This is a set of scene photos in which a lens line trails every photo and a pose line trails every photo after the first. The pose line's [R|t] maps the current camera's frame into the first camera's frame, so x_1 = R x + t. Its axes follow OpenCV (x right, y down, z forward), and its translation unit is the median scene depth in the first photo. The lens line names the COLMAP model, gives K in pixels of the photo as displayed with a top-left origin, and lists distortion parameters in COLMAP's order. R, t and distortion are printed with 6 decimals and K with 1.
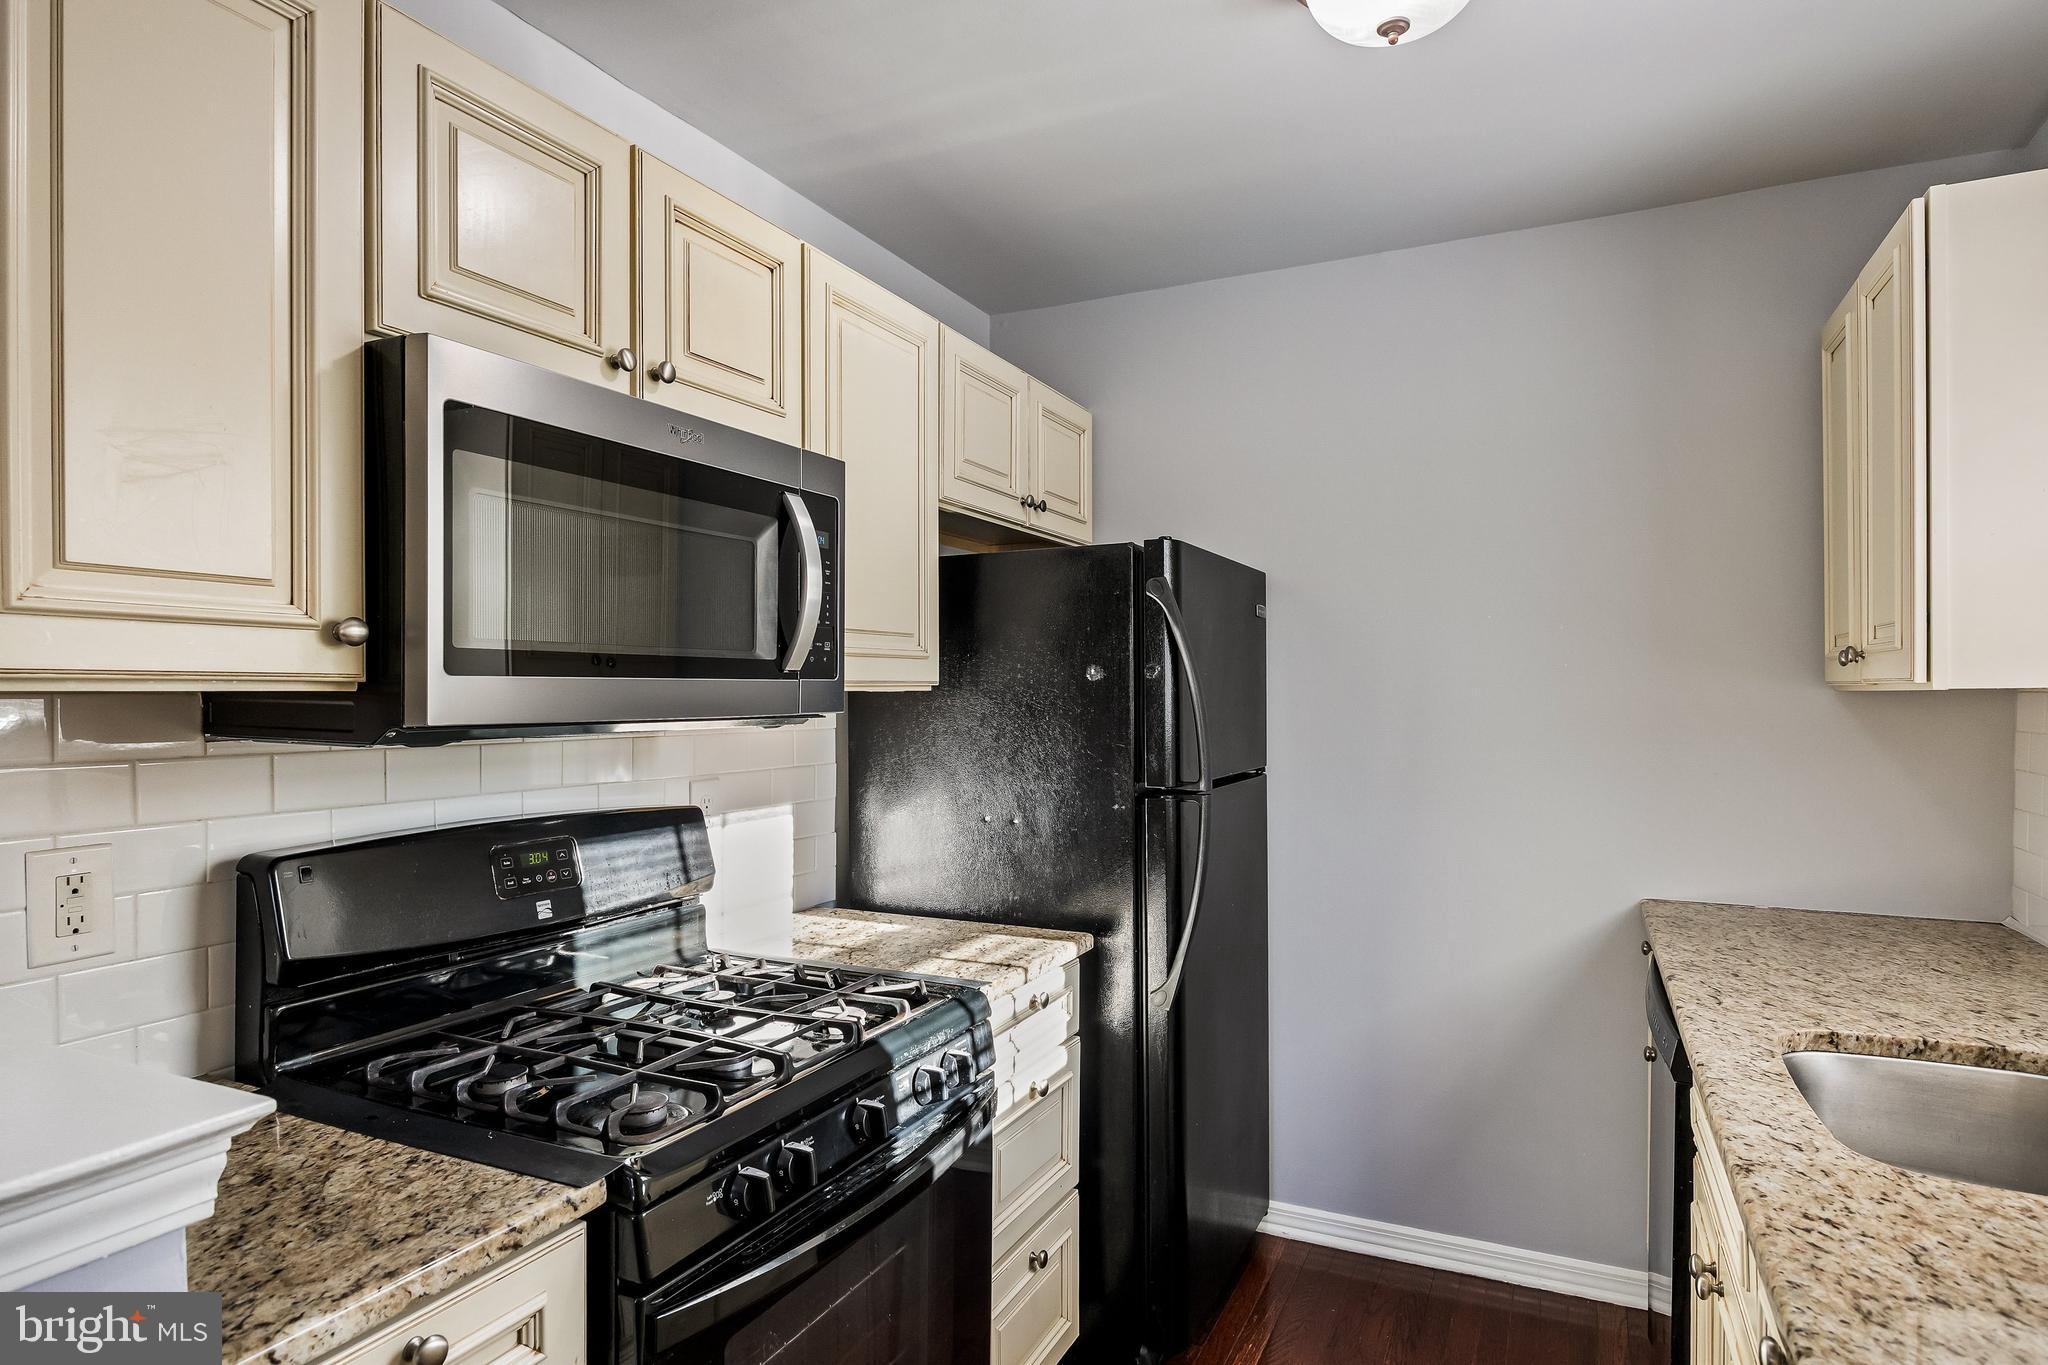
lens RADIAL K [[1154.1, 0, 1028.4], [0, 1154.1, 688.3], [0, 0, 1]] dist [-0.025555, -0.000324]
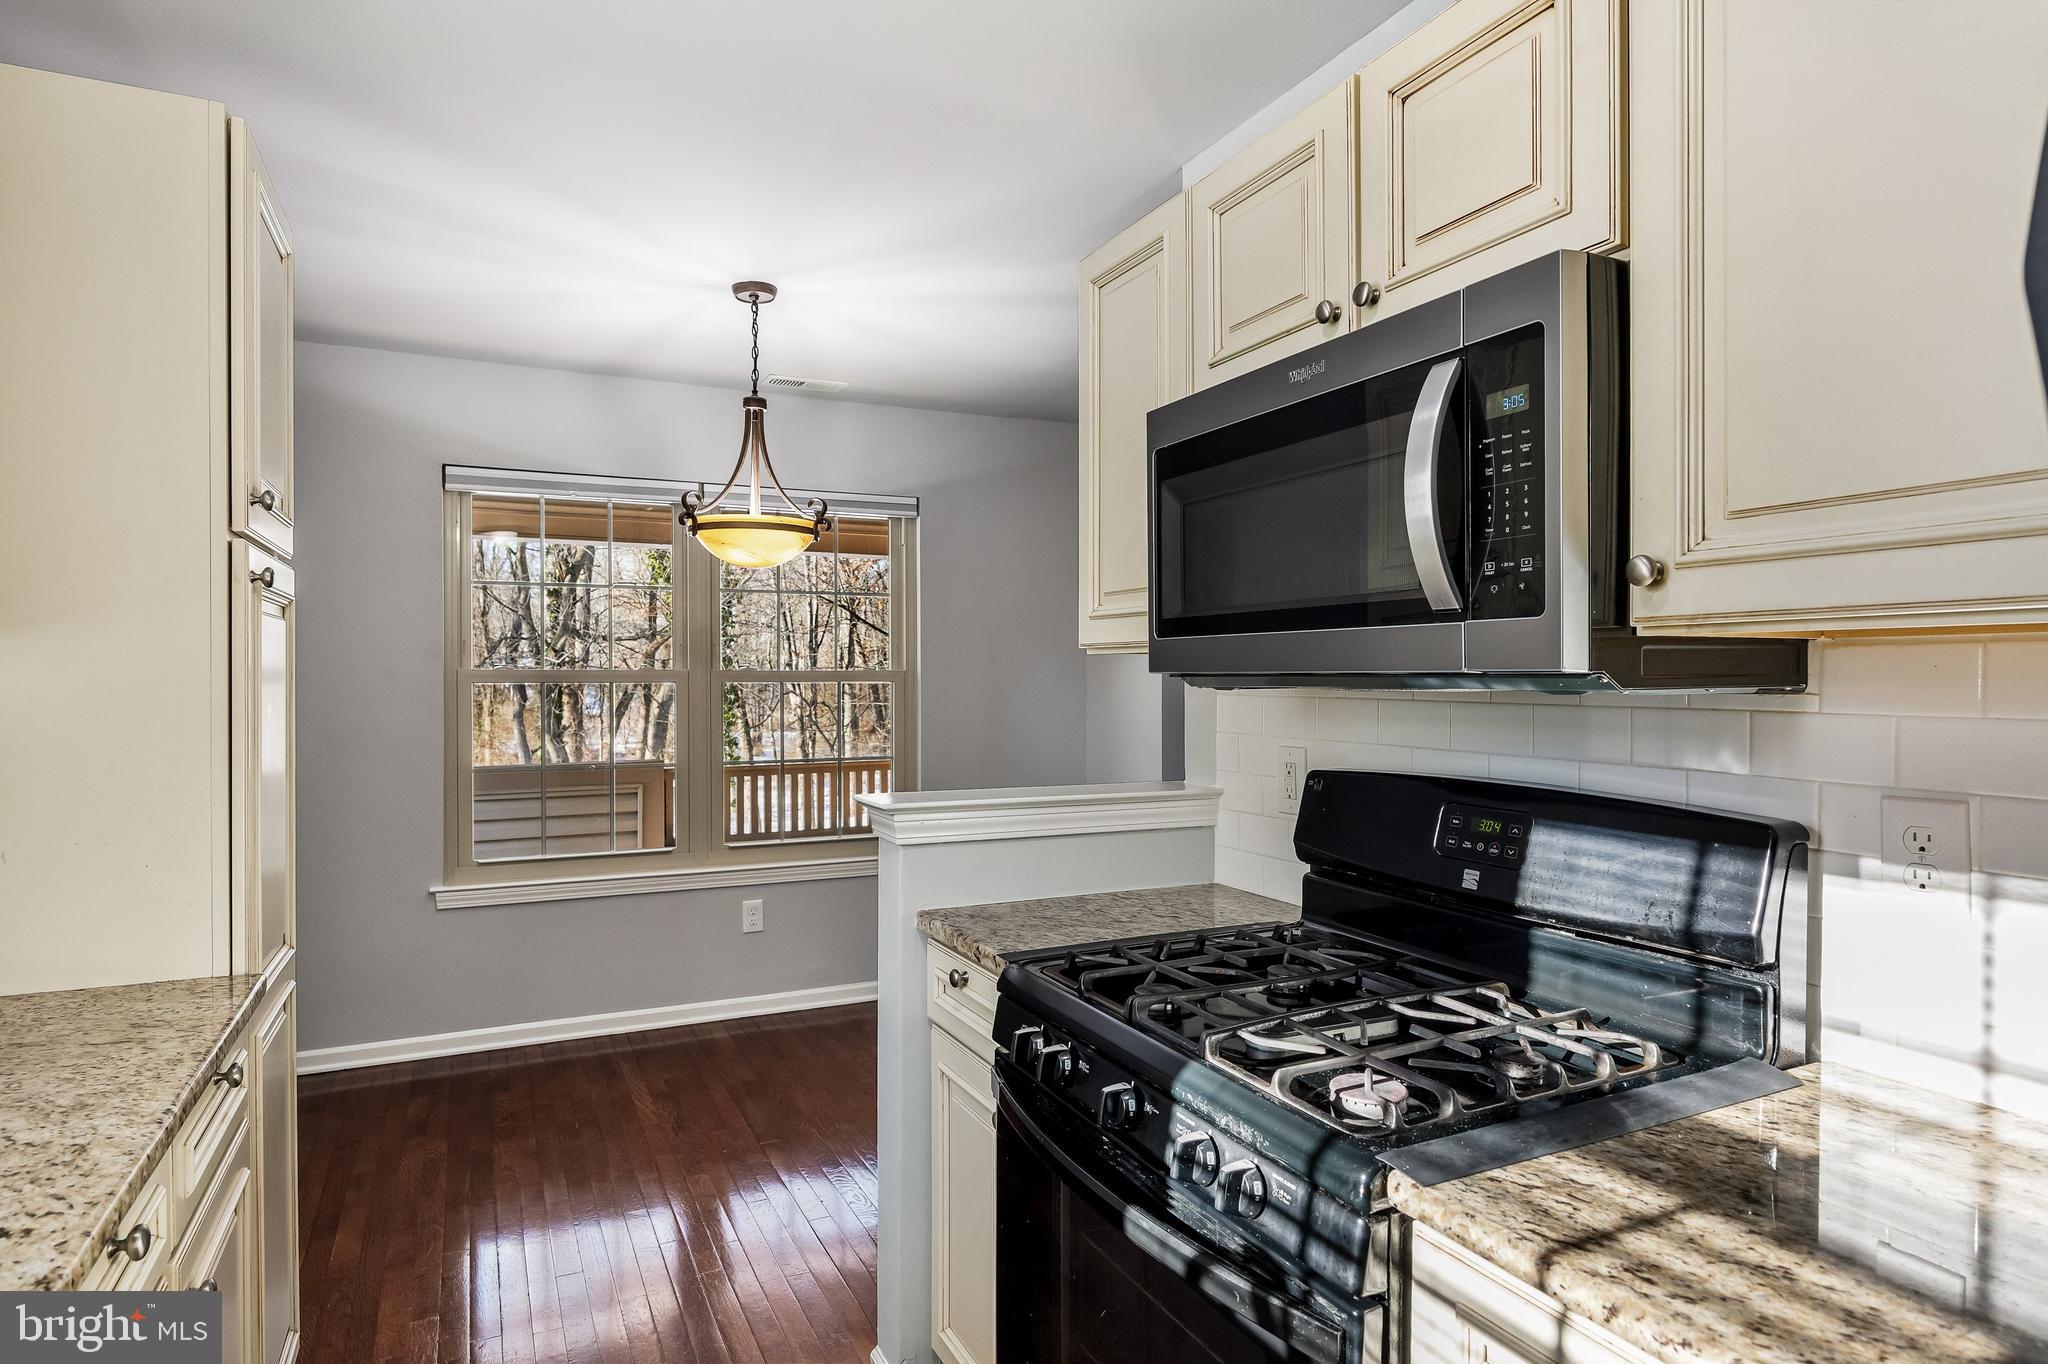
lens RADIAL K [[1154.1, 0, 1028.4], [0, 1154.1, 678.3], [0, 0, 1]] dist [-0.025555, -0.000324]
pose [[-0.633345, -0.000506, -0.773869, 0.493266], [-0.000716, 1.000000, -0.000068, 0.026460], [0.773869, 0.000511, -0.633345, 1.212352]]
